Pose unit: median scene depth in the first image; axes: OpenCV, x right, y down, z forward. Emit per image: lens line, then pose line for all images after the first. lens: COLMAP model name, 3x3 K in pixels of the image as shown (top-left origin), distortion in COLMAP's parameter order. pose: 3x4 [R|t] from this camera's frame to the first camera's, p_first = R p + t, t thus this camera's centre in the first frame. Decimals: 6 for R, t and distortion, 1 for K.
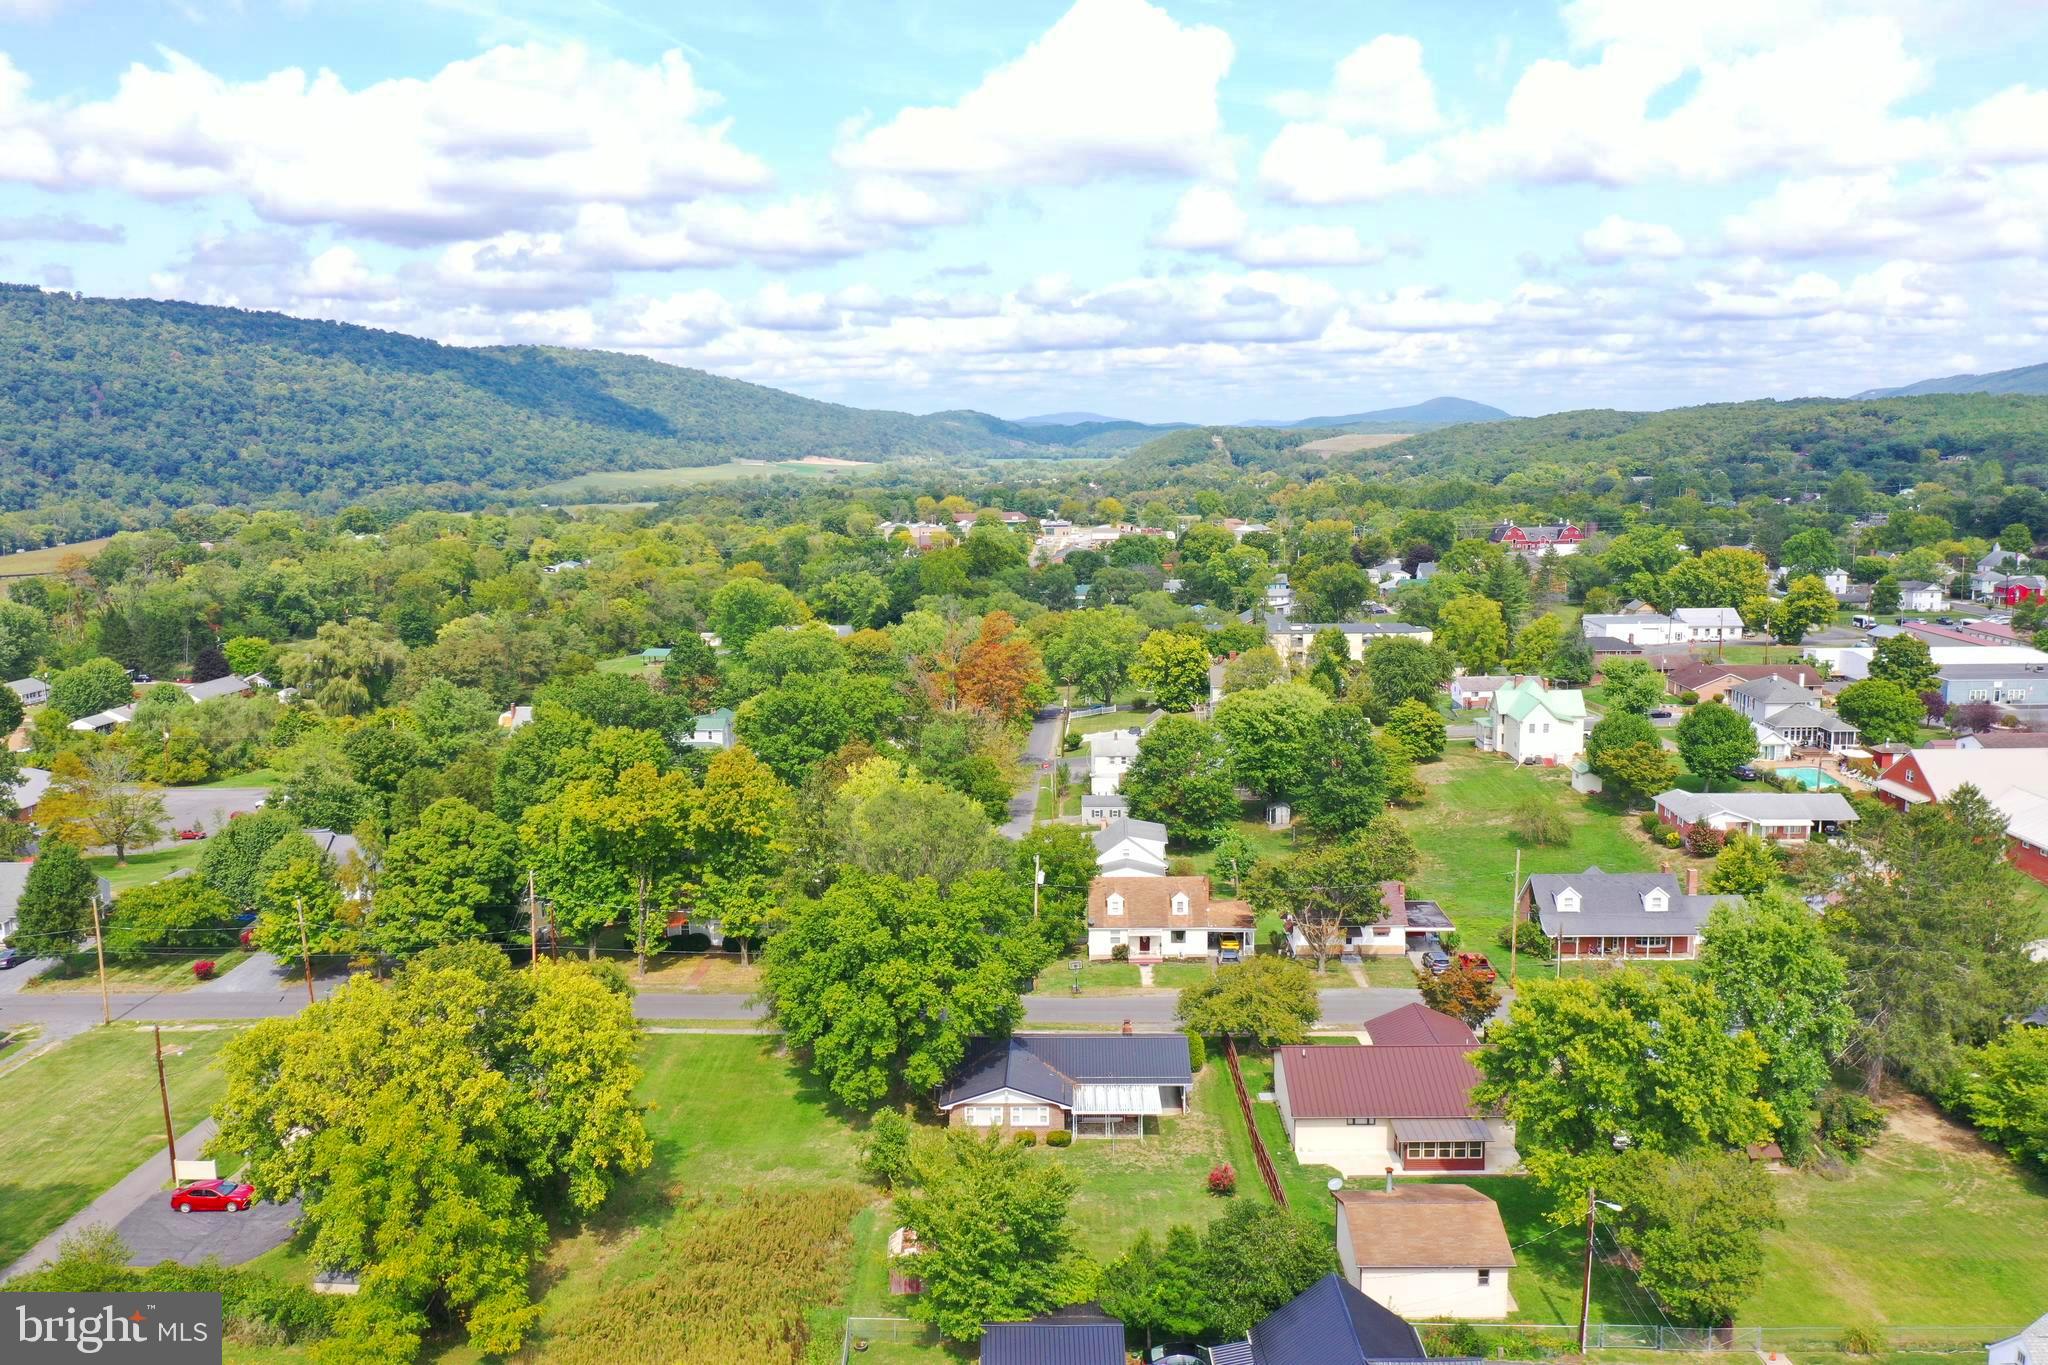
lens RADIAL K [[1615.3, 0, 1035.1], [0, 1615.3, 673.0], [0, 0, 1]] dist [-0.006283, 0.015783]
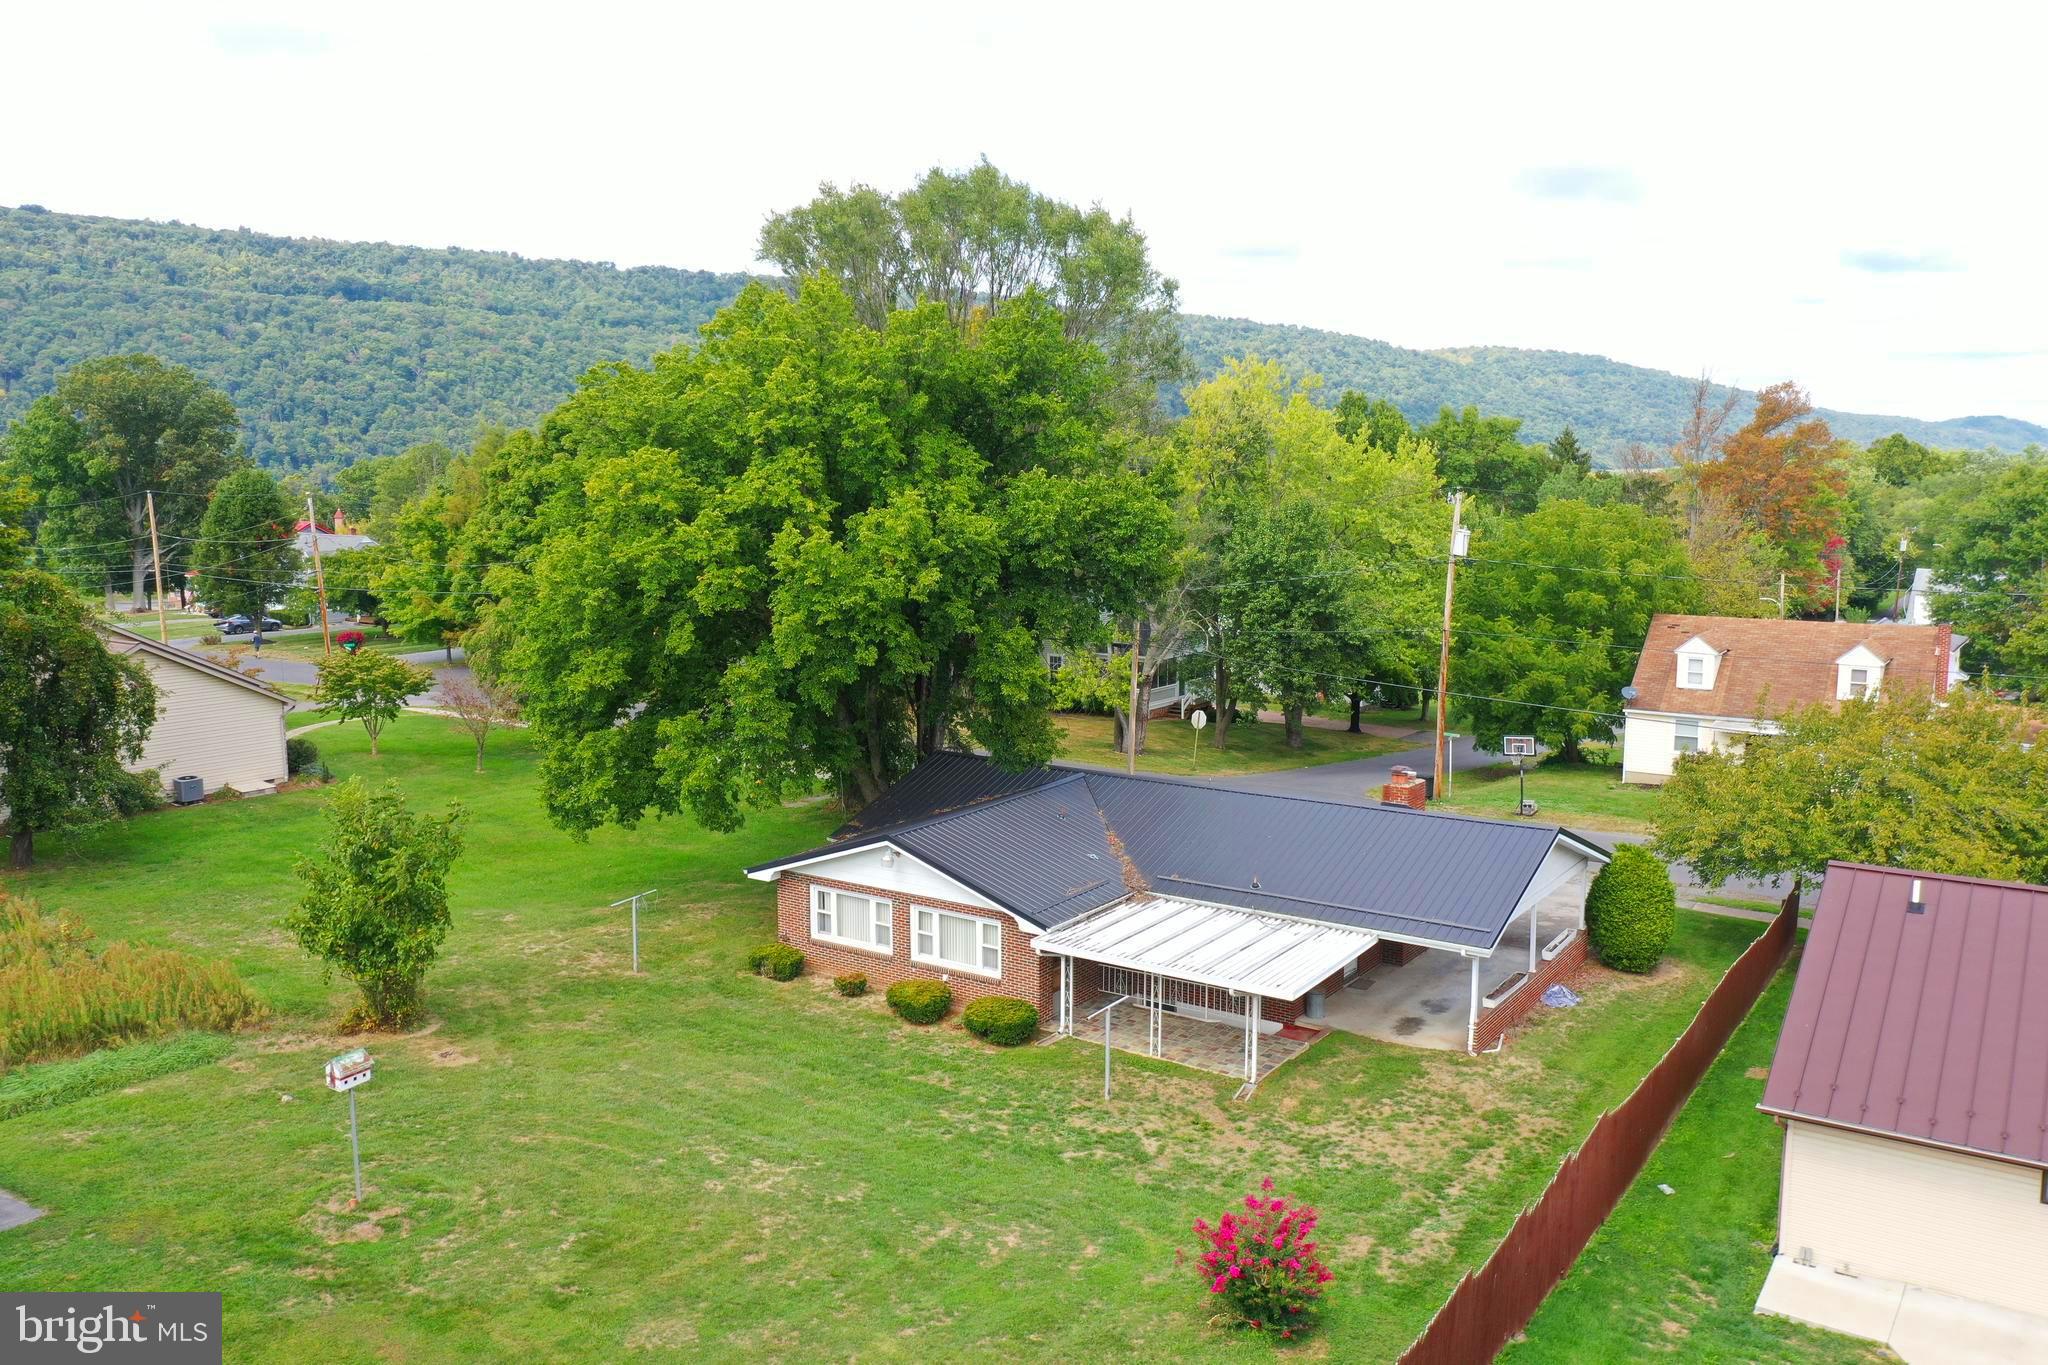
lens RADIAL K [[1615.3, 0, 1020.3], [0, 1615.3, 681.0], [0, 0, 1]] dist [-0.006283, 0.015783]
pose [[0.833898, 0.082065, -0.545783, 0.119103], [-0.086661, 0.996087, 0.017364, 0.135247], [0.545072, 0.032819, 0.837747, 0.458957]]
